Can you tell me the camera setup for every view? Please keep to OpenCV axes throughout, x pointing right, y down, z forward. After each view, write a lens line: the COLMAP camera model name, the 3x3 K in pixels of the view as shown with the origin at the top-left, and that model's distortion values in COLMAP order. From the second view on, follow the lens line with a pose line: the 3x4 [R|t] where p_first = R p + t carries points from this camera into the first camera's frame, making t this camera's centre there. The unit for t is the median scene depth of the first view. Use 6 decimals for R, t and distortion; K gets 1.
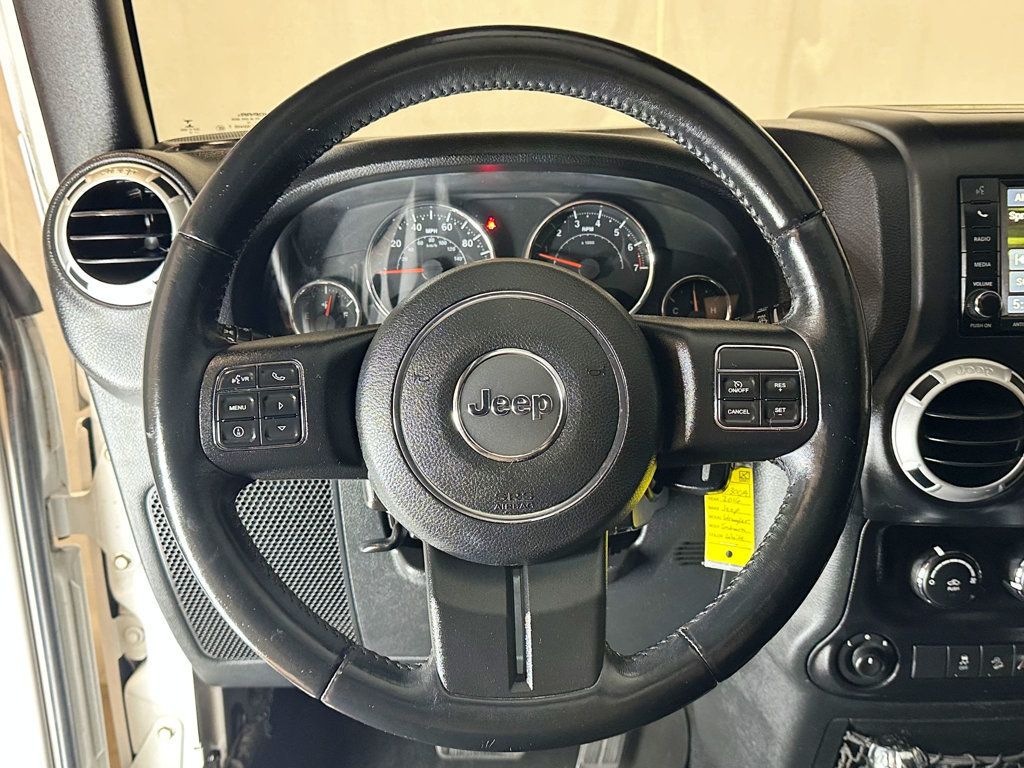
lens RADIAL K [[996.8, 0, 527.2], [0, 996.8, 386.6], [0, 0, 1]] dist [0.182785, -0.425272]
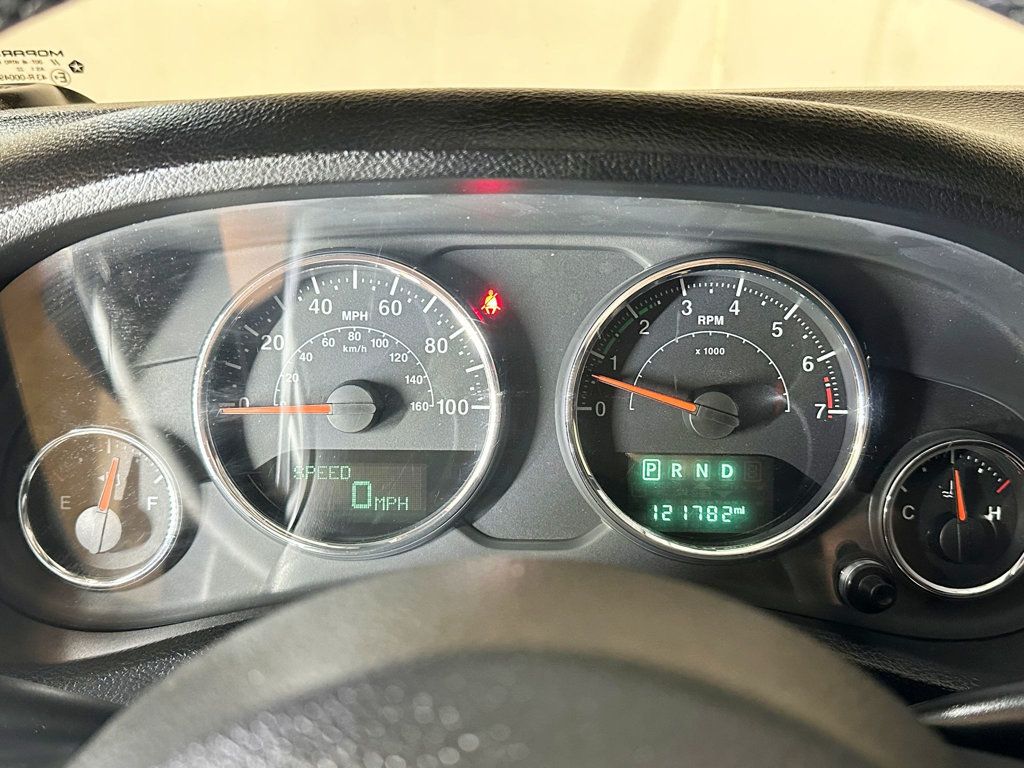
lens RADIAL K [[996.8, 0, 527.2], [0, 996.8, 386.6], [0, 0, 1]] dist [0.182785, -0.425272]
pose [[0.999558, 0.026791, -0.012847, -0.013413], [-0.026444, 0.999299, 0.026488, -0.137930], [0.013548, -0.026136, 0.999567, 0.560657]]
